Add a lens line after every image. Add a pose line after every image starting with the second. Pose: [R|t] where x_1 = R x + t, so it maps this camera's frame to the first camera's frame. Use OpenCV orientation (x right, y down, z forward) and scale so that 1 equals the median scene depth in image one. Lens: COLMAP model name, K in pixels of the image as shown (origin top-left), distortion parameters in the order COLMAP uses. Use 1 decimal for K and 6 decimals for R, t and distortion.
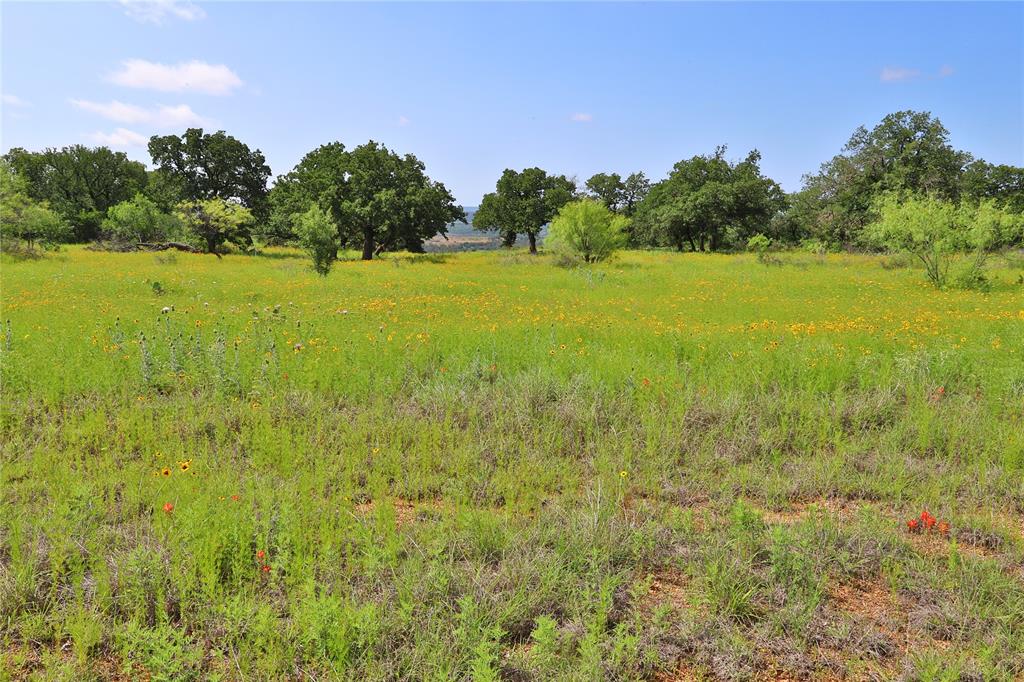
lens RADIAL K [[831.7, 0, 510.3], [0, 831.7, 341.7], [0, 0, 1]] dist [-0.001045, 0.001439]
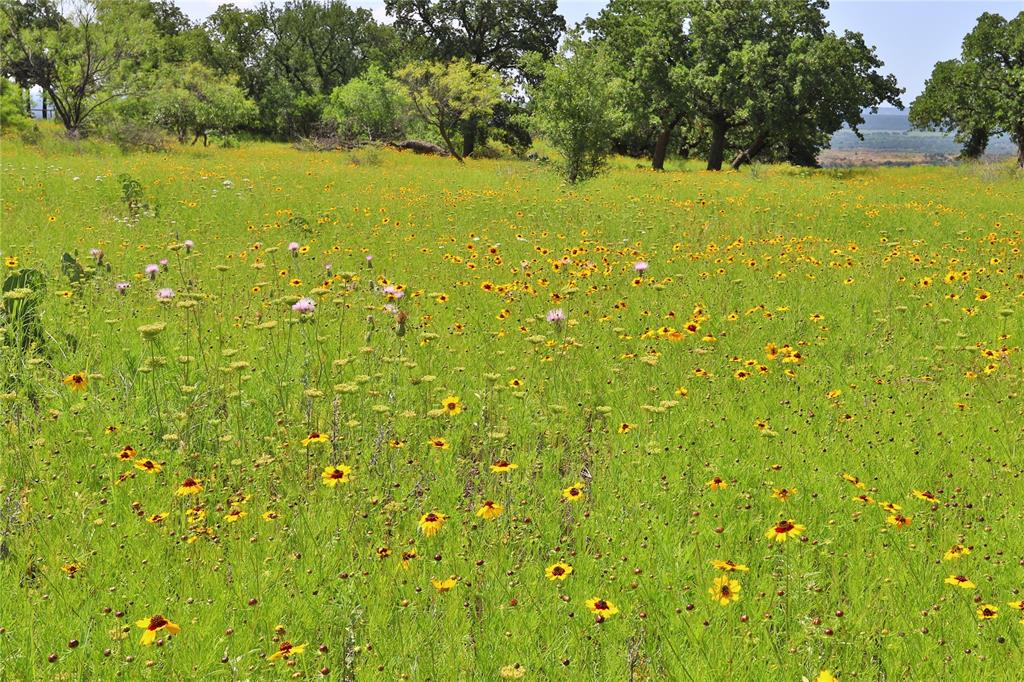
lens RADIAL K [[1116.8, 0, 507.8], [0, 1116.8, 337.8], [0, 0, 1]] dist [0.022603, 0.000000]
pose [[0.929674, 0.070466, -0.361582, -0.016267], [-0.057830, 0.997282, 0.045663, -0.011682], [0.363817, -0.021542, 0.931221, 0.225492]]
